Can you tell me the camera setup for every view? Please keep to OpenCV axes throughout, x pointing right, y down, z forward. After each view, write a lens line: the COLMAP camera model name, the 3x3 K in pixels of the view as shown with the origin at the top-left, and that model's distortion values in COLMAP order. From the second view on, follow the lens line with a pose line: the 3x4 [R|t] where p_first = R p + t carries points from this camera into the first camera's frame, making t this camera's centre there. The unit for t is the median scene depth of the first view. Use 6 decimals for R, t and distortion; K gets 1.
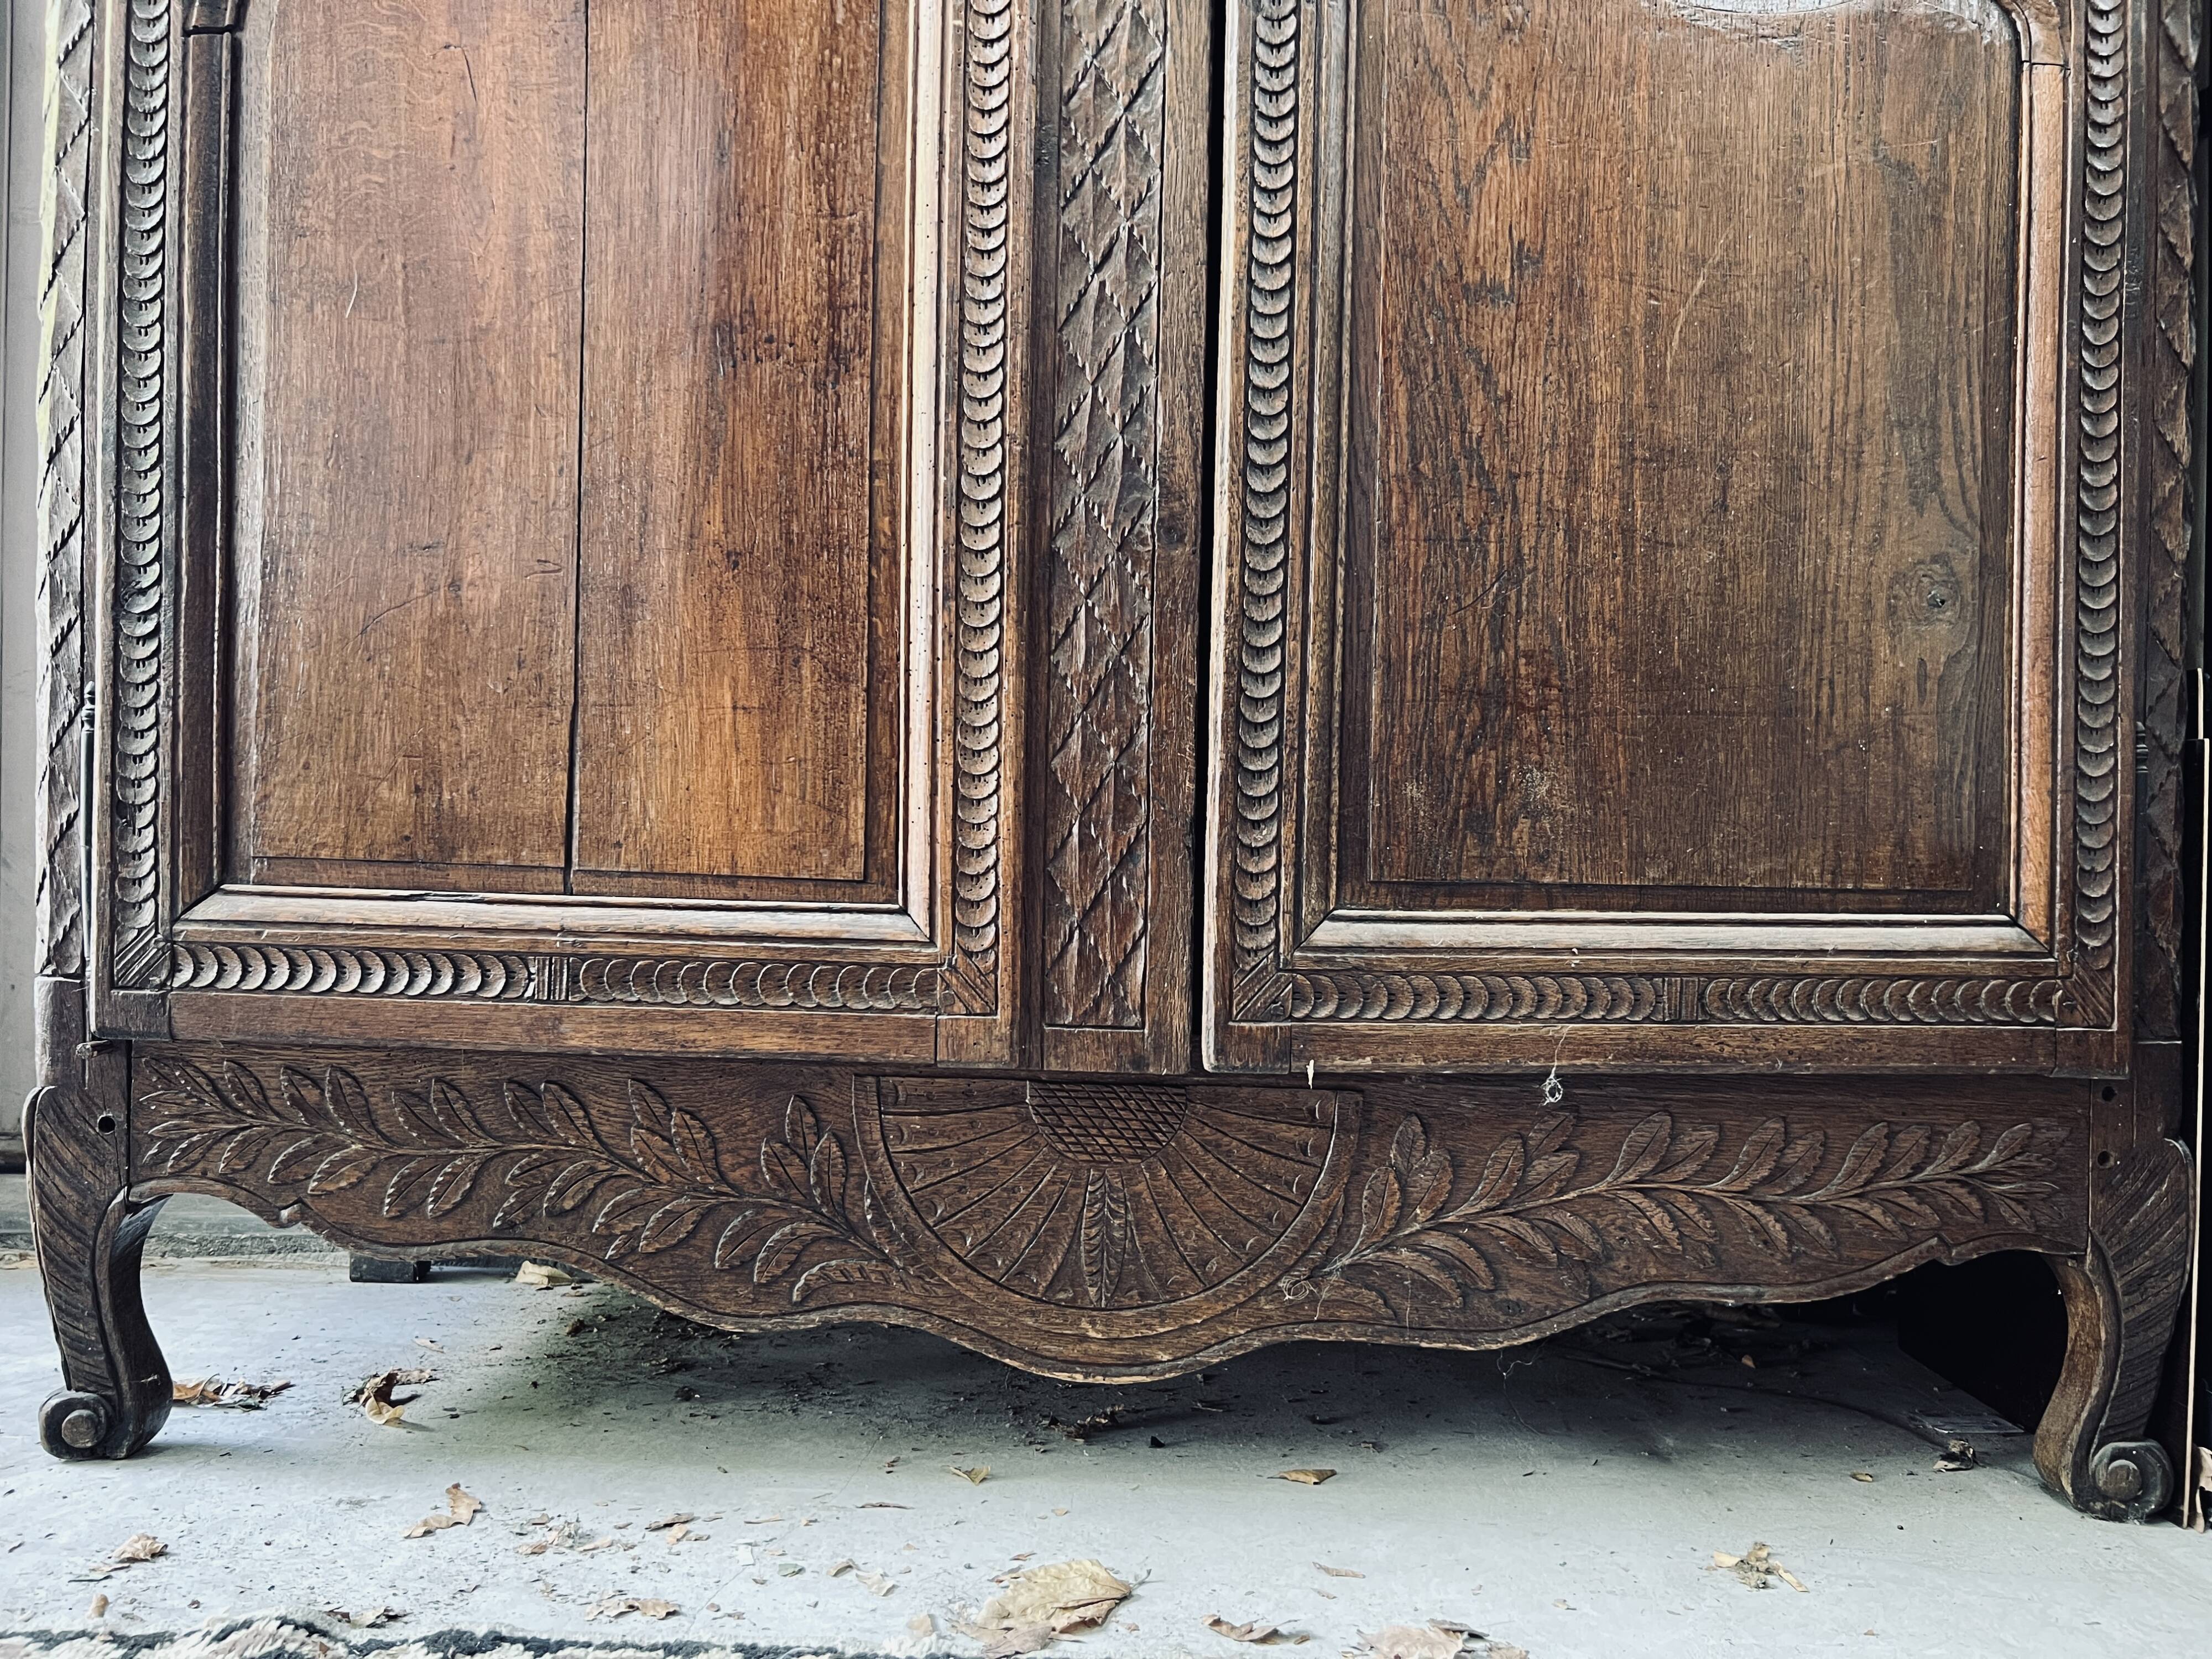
lens RADIAL K [[1686.2, 0, 1097.0], [0, 1686.2, 856.9], [0, 0, 1]] dist [0.046434, -0.061236]
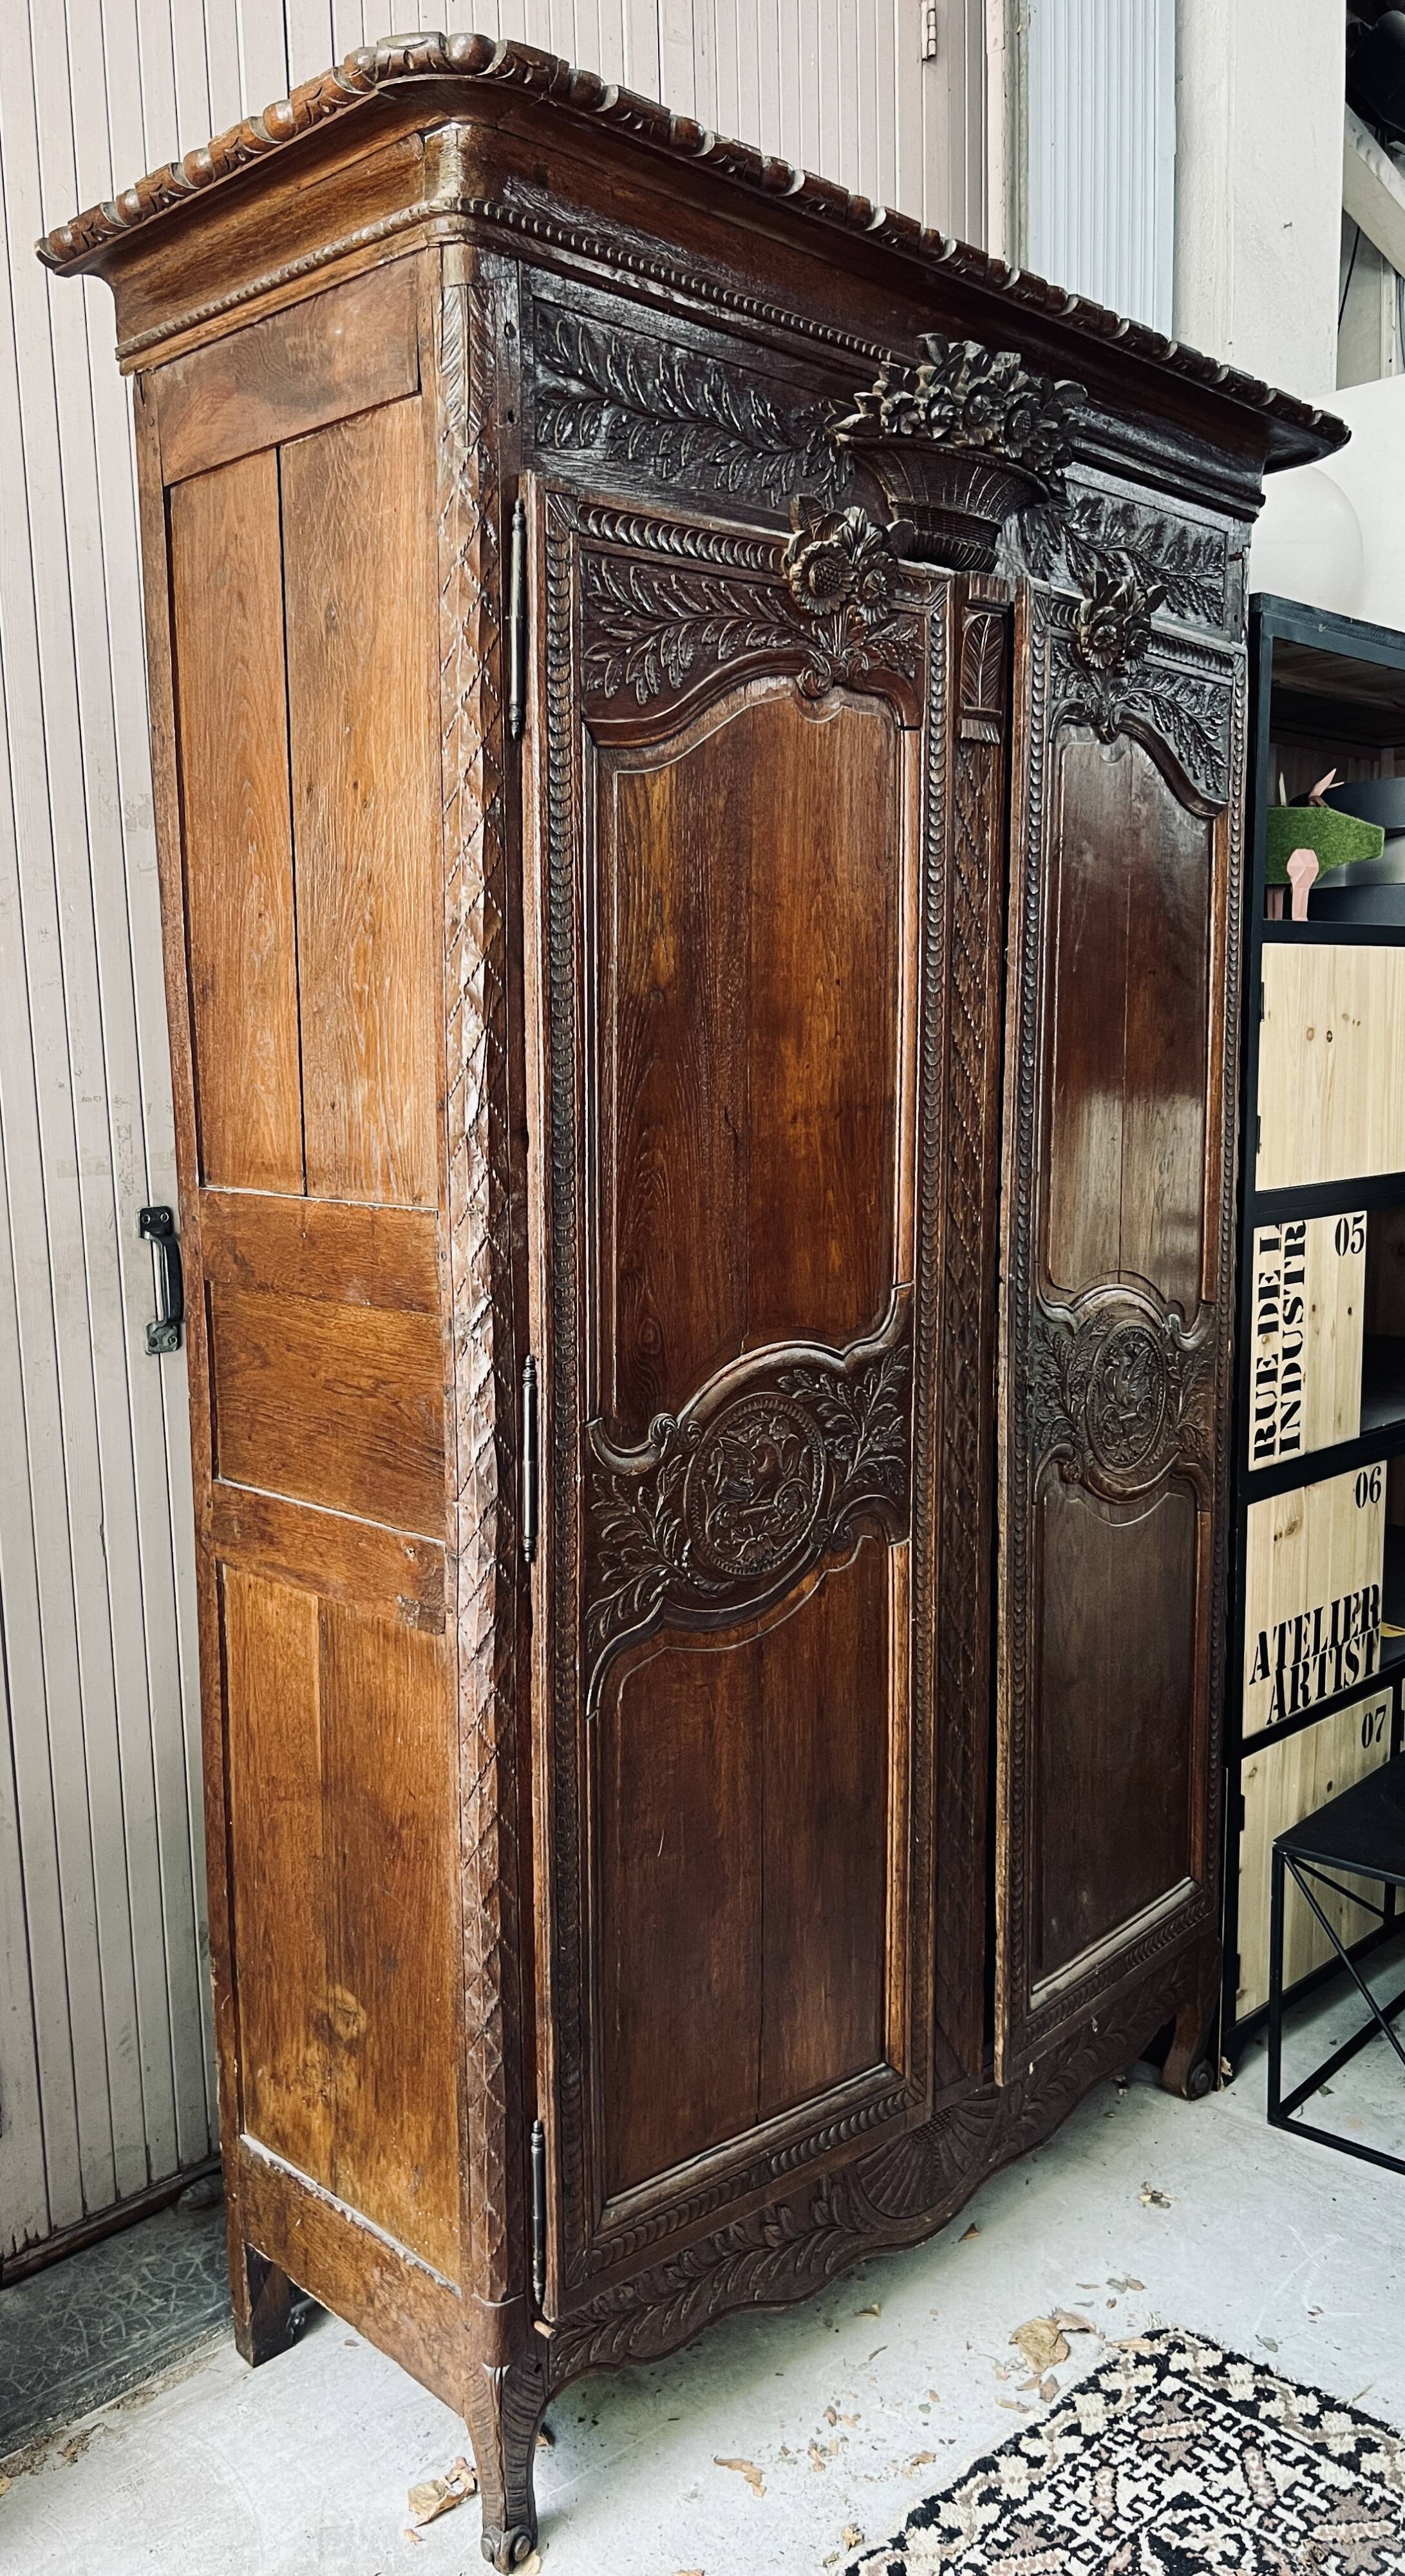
lens RADIAL K [[1965.7, 0, 638.6], [0, 1965.7, 1312.1], [0, 0, 1]] dist [0.038541, -0.039703]
pose [[0.726770, -0.127163, 0.675008, -1.706498], [0.031054, 0.987792, 0.152653, -1.149568], [-0.686179, -0.089982, 0.721846, -0.340115]]
